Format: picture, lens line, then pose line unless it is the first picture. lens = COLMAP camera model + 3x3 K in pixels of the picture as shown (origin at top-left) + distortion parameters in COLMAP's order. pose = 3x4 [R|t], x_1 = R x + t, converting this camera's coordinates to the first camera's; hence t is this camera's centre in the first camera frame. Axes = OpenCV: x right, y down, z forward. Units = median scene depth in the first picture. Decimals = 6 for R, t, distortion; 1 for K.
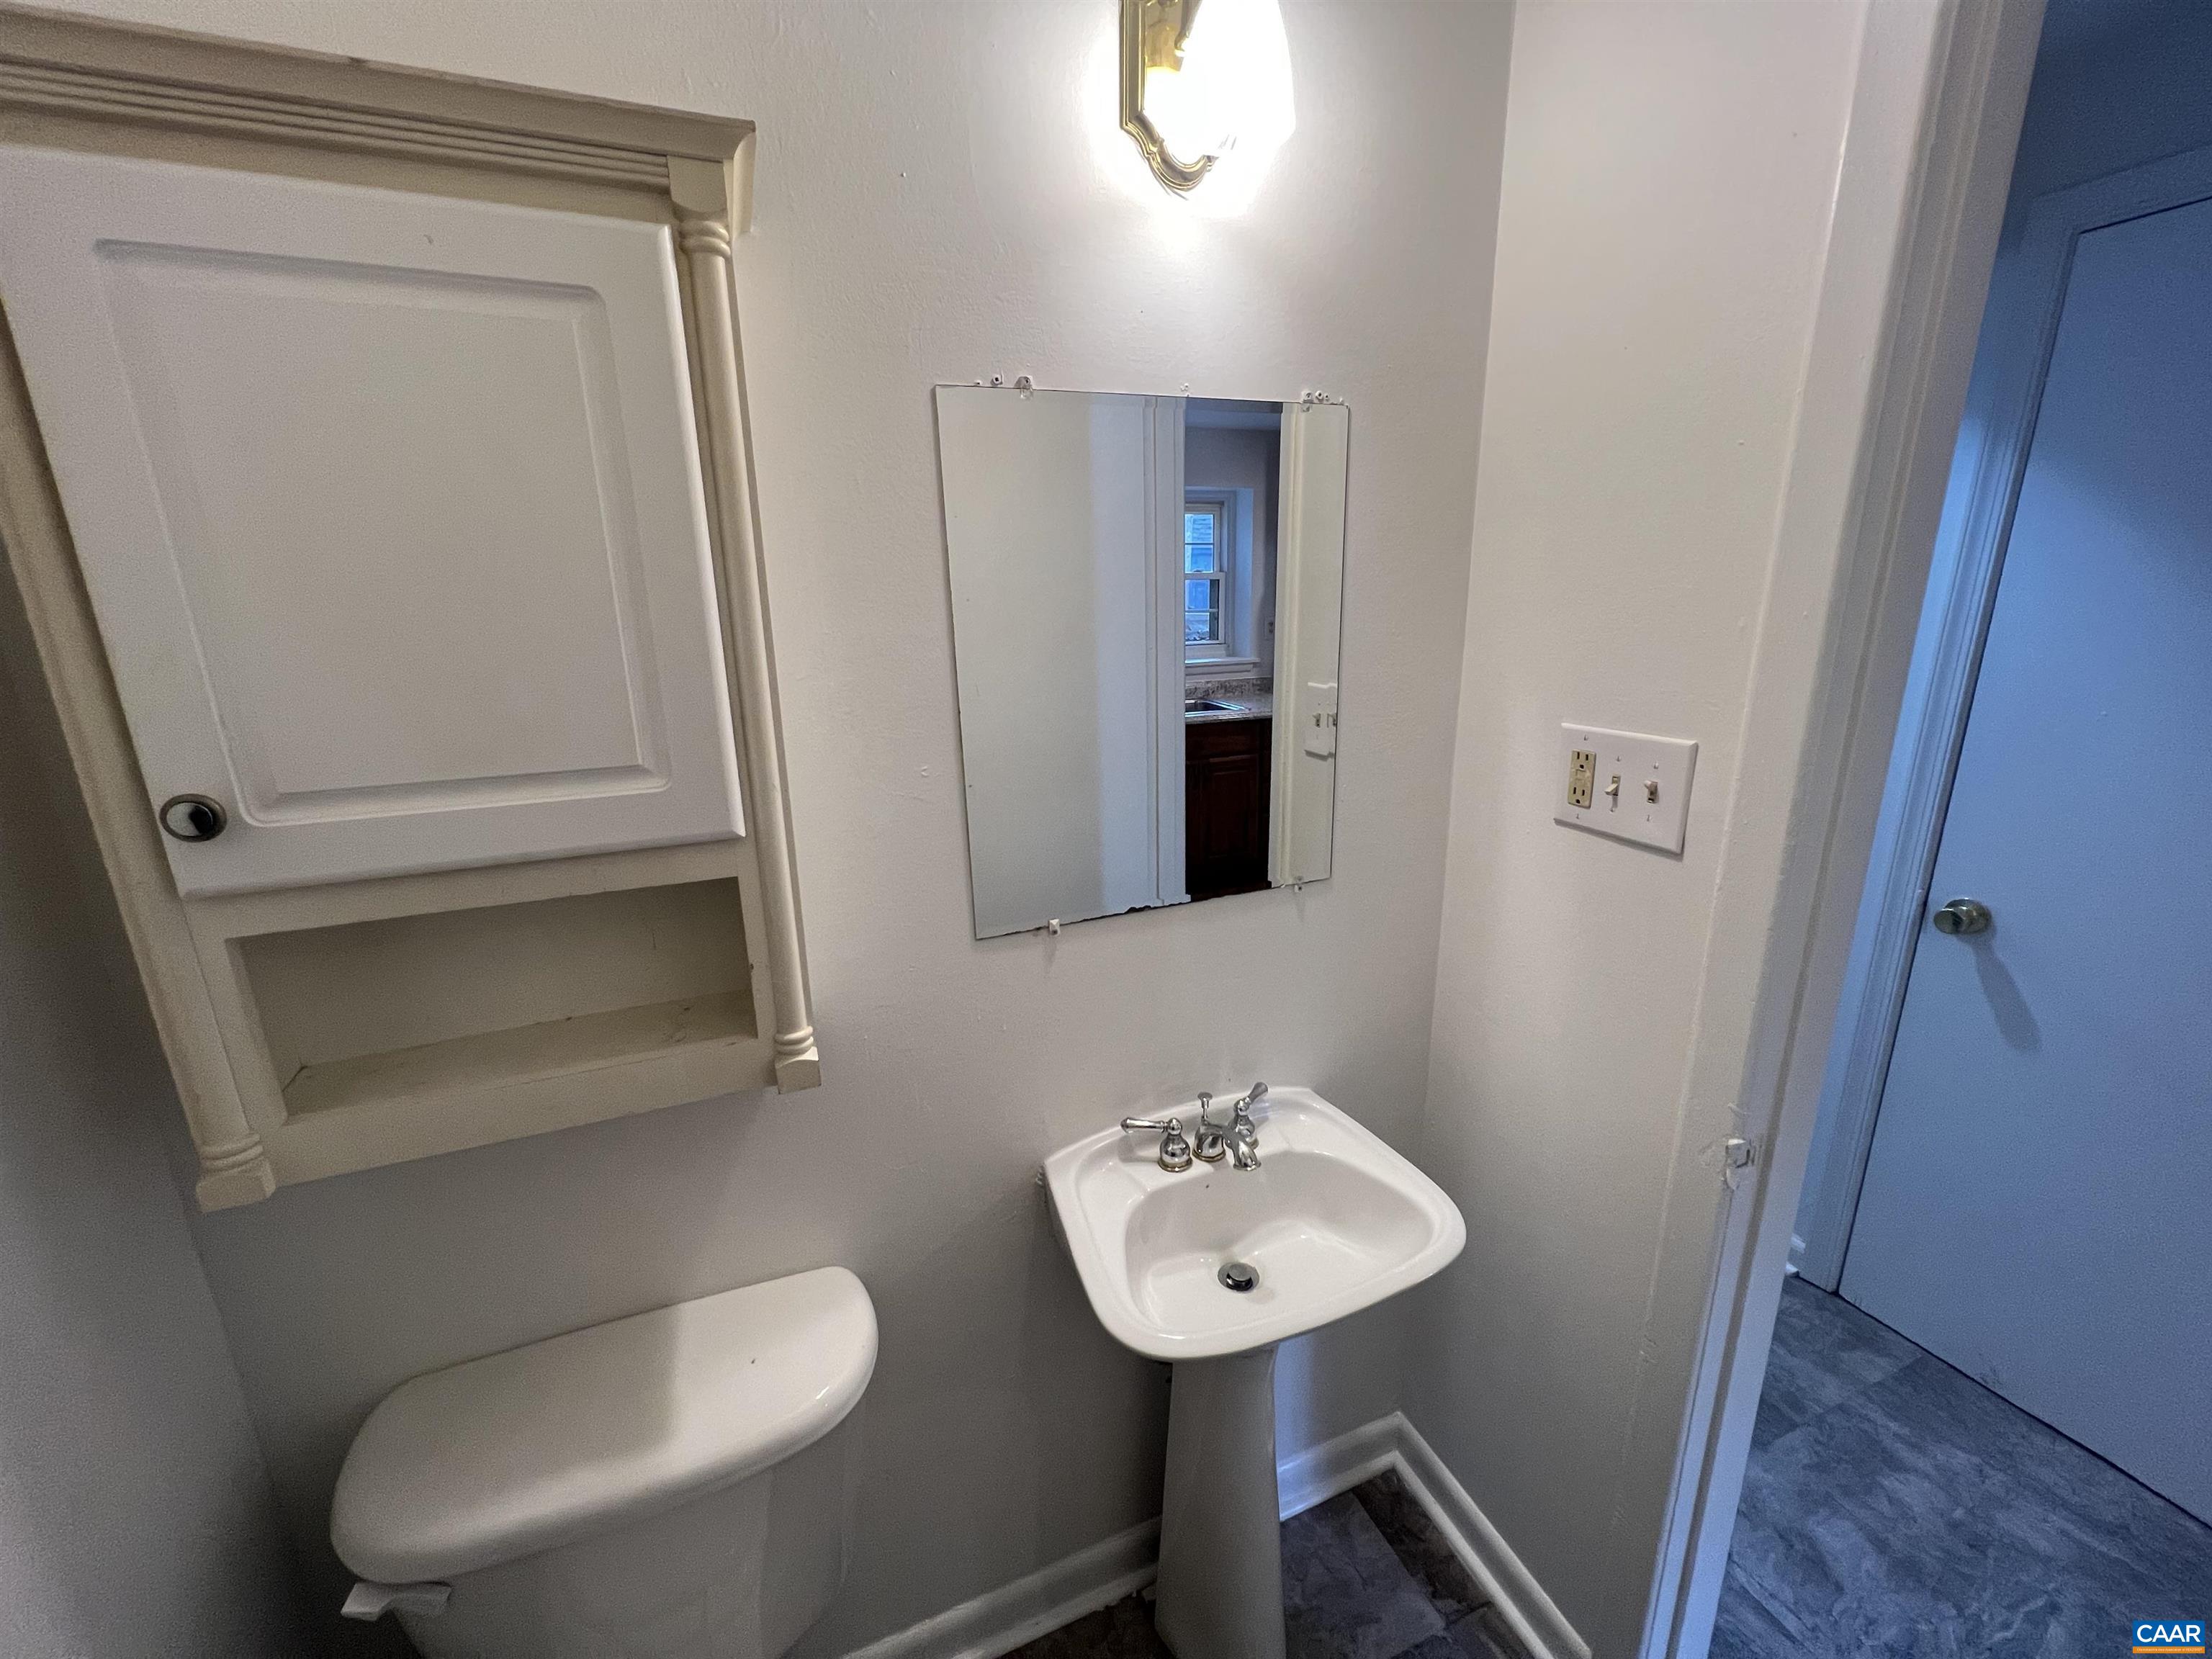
lens RADIAL K [[885.8, 0, 1101.6], [0, 885.8, 827.8], [0, 0, 1]] dist [-0.000358, -0.000277]
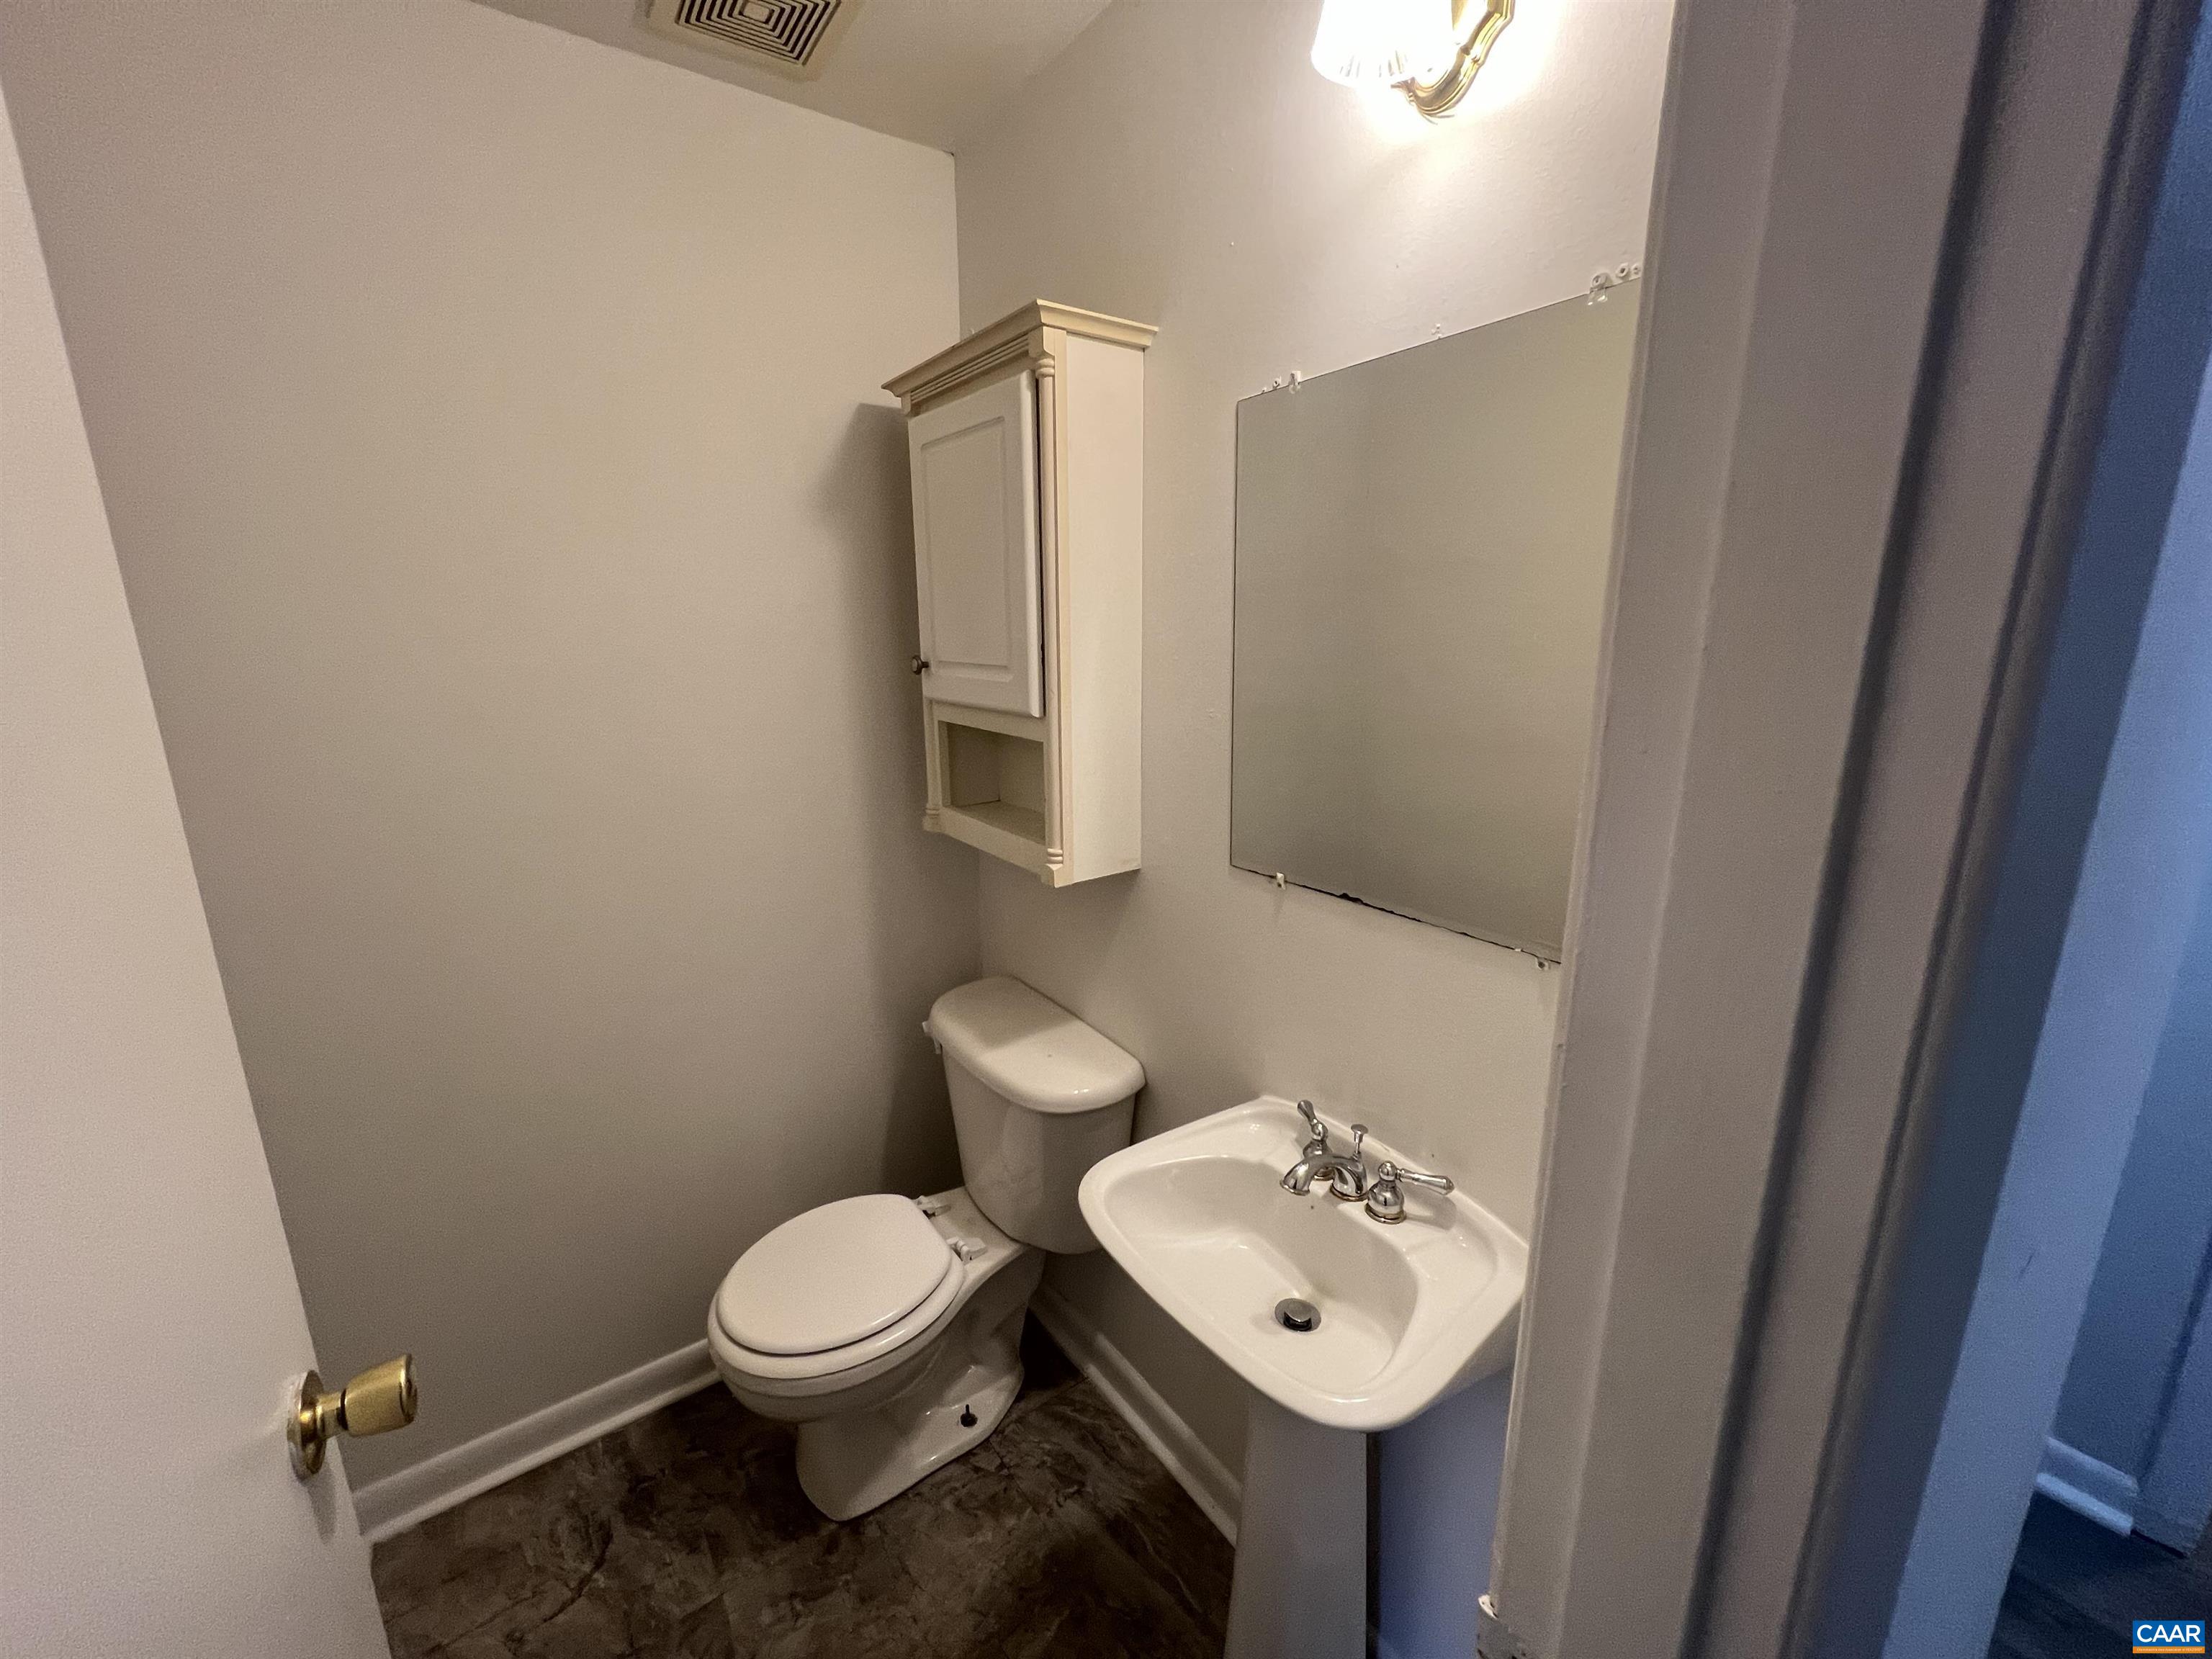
lens RADIAL K [[885.8, 0, 1099.2], [0, 885.8, 822.4], [0, 0, 1]] dist [-0.000358, -0.000277]
pose [[0.229002, 0.235437, -0.944525, 1.035047], [-0.248491, 0.952301, 0.177129, -0.104203], [0.941175, 0.194143, 0.276583, 0.563160]]
